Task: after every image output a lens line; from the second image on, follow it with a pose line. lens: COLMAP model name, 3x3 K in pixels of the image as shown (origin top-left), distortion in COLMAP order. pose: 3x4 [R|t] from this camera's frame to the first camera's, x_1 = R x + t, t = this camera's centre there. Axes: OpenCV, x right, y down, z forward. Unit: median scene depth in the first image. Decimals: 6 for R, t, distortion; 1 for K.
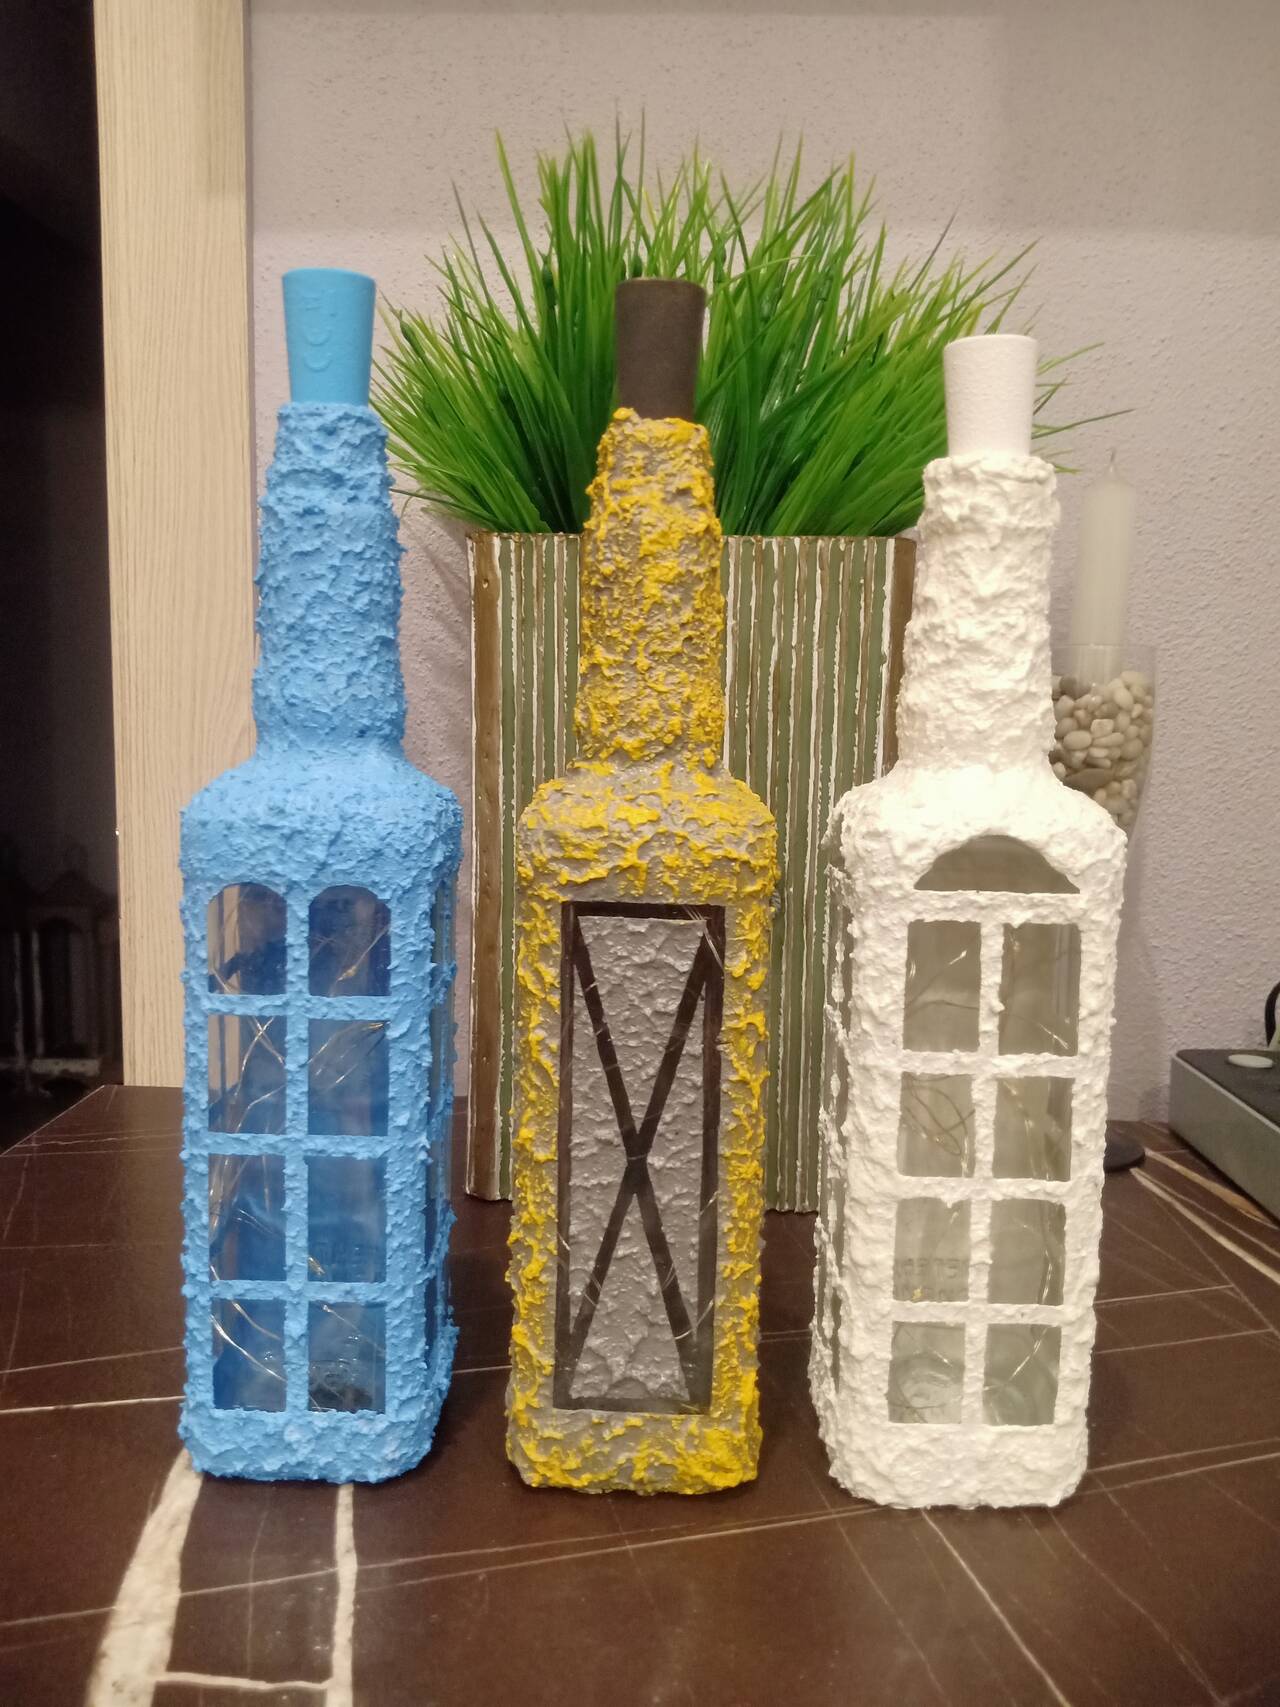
lens RADIAL K [[1370.3, 0, 635.8], [0, 1370.3, 862.1], [0, 0, 1]] dist [0.008821, -0.032139]
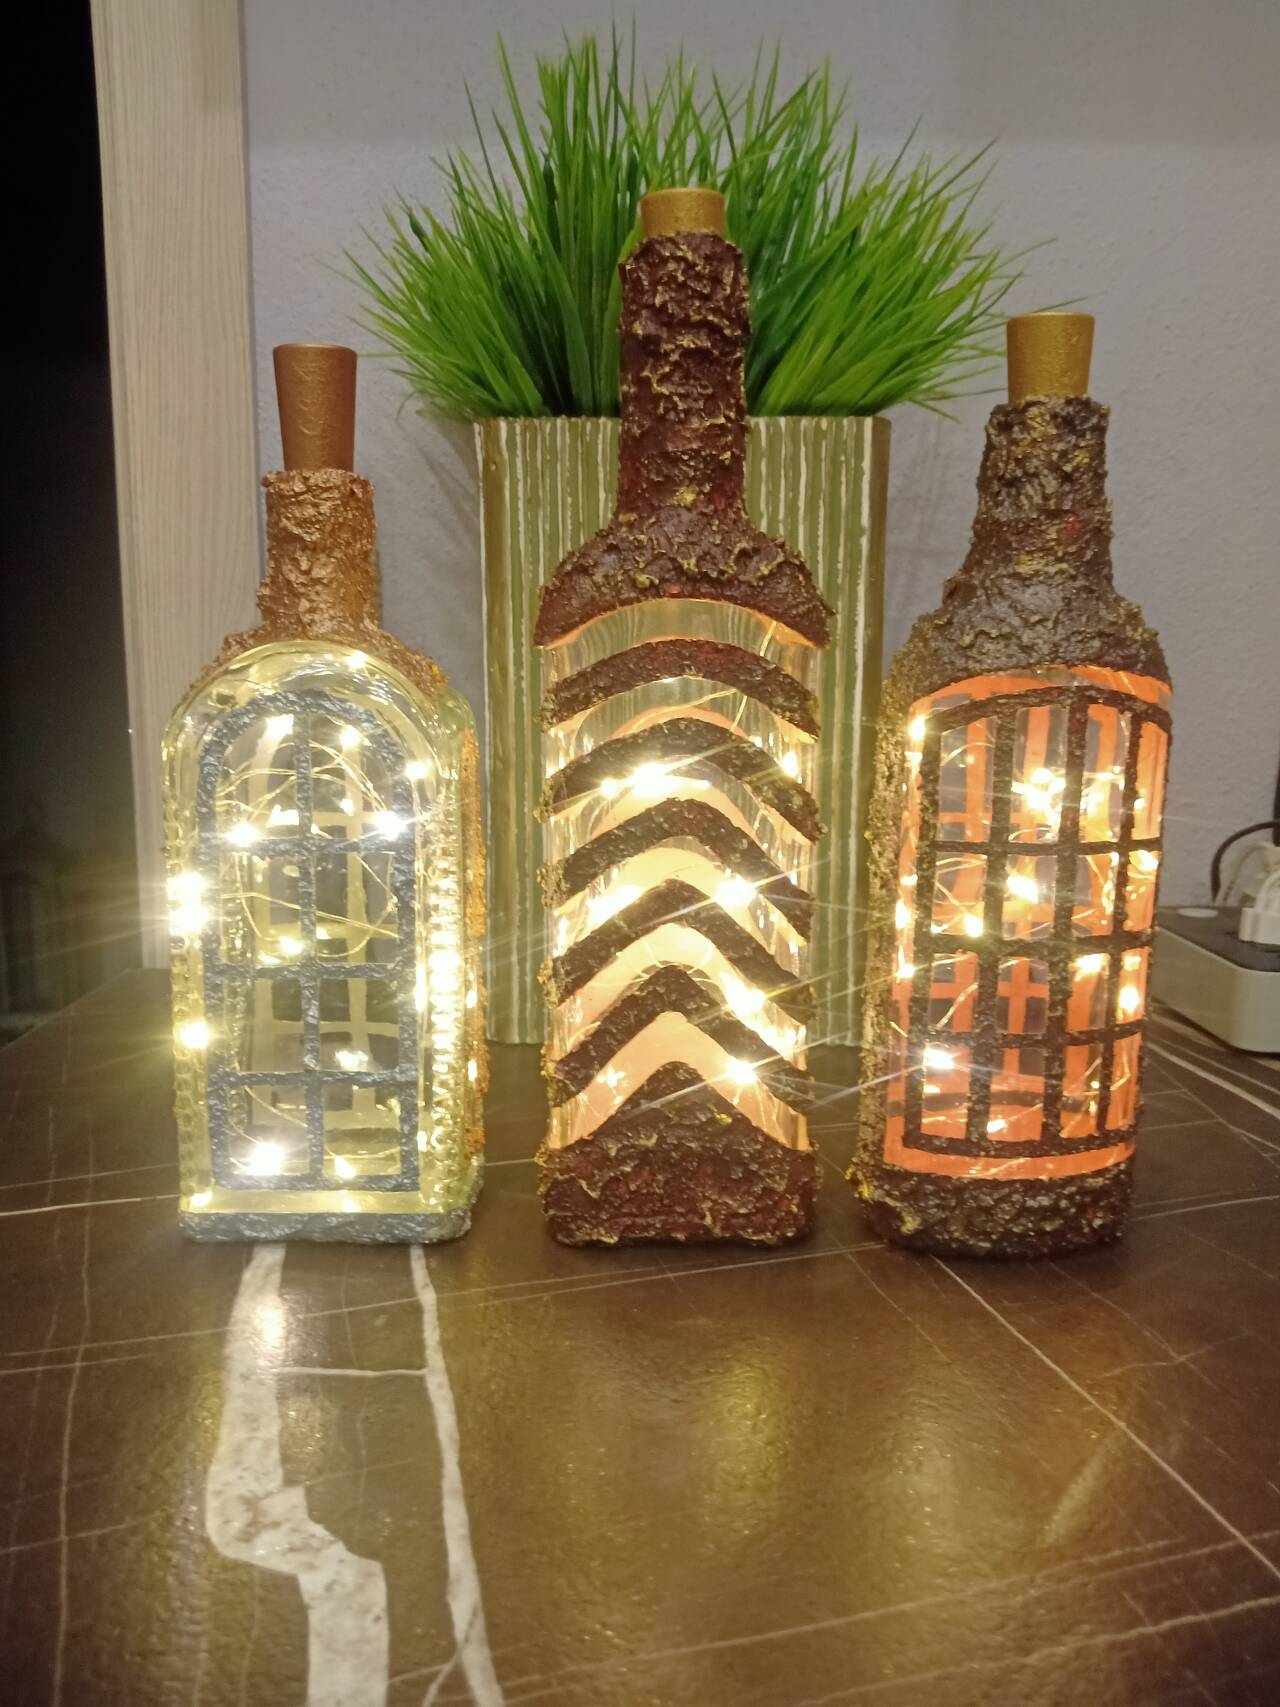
lens RADIAL K [[1370.3, 0, 632.1], [0, 1370.3, 859.7], [0, 0, 1]] dist [0.008821, -0.032139]
pose [[0.999258, -0.021563, 0.031920, -0.042648], [0.020530, 0.999266, 0.032343, 0.073119], [-0.032594, -0.031664, 0.998967, -0.088452]]
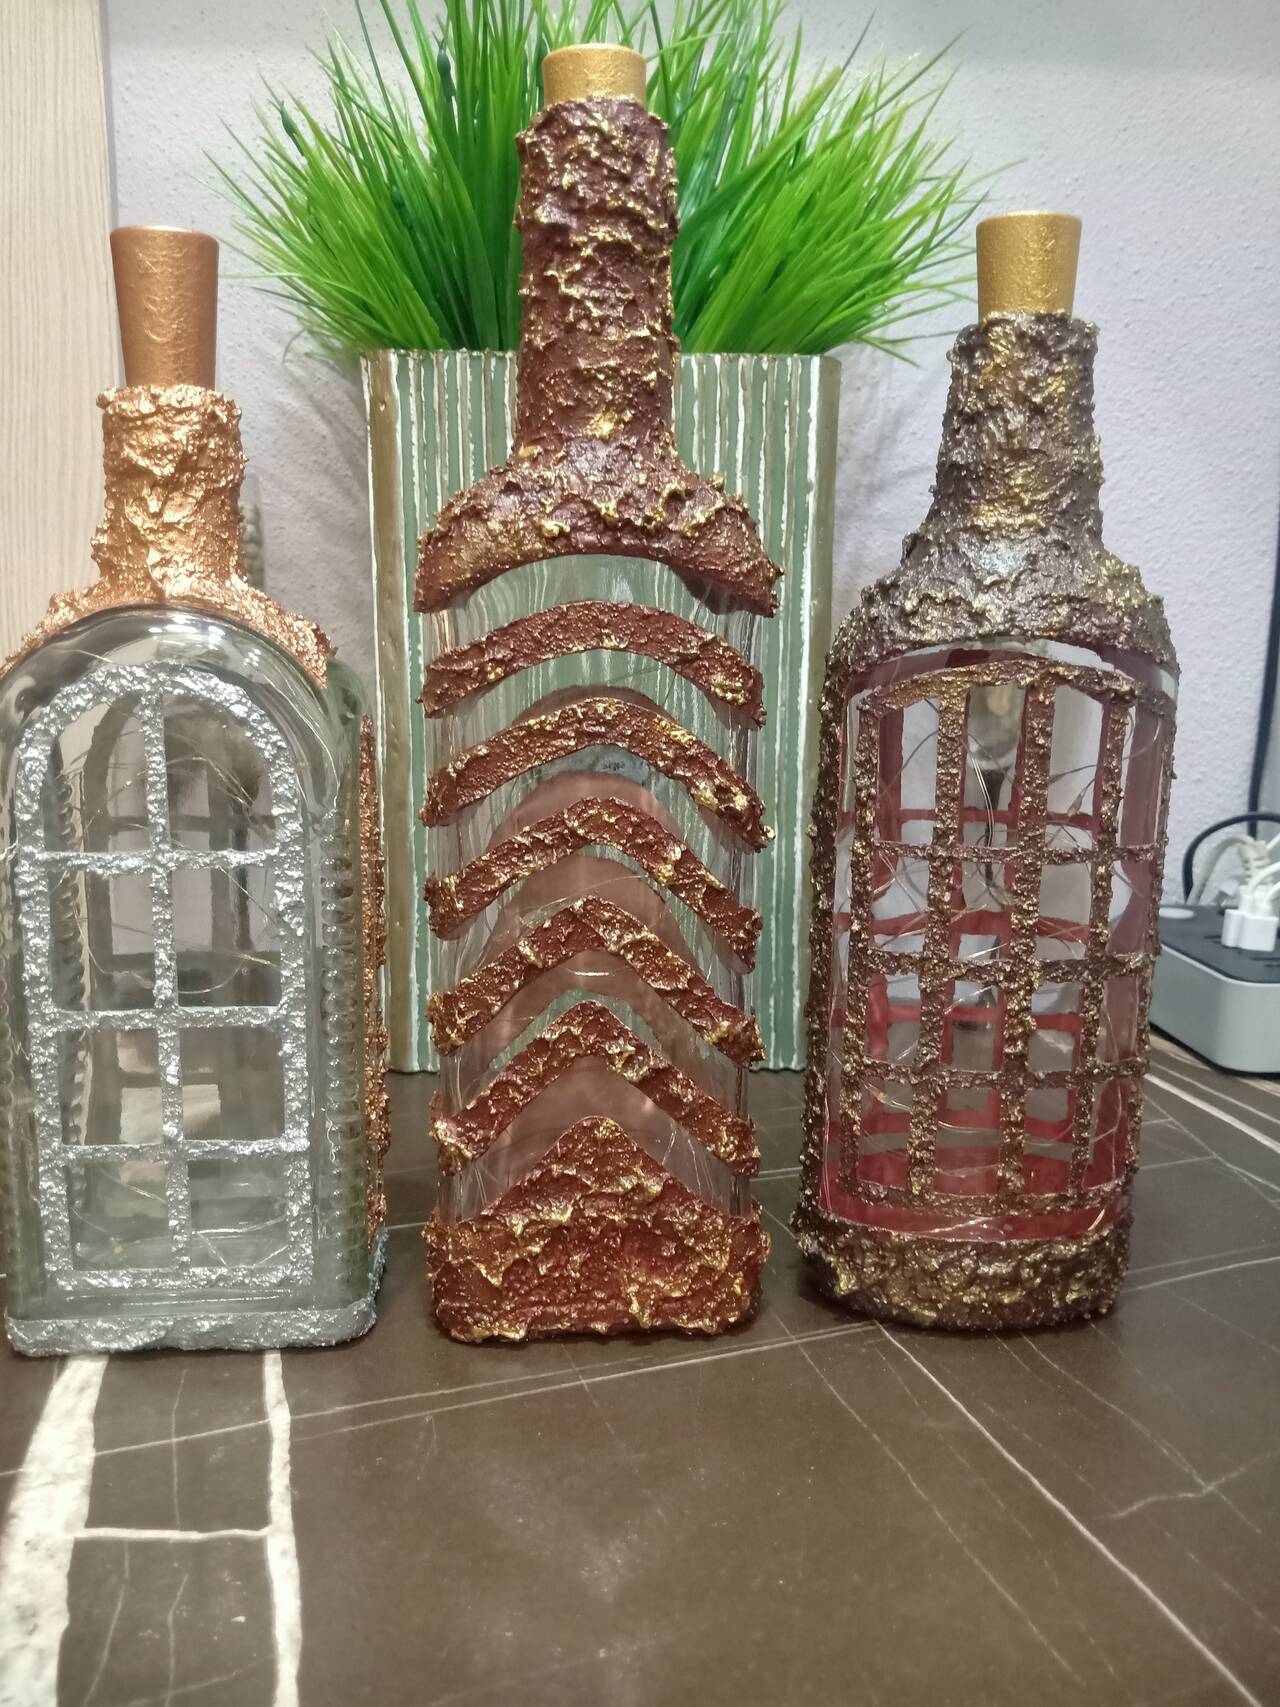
lens RADIAL K [[1370.3, 0, 627.8], [0, 1370.3, 864.8], [0, 0, 1]] dist [0.008821, -0.032139]
pose [[0.996622, -0.024676, 0.078333, -0.025547], [0.021072, 0.998696, 0.046504, 0.066859], [-0.079378, -0.044697, 0.995842, 0.051155]]
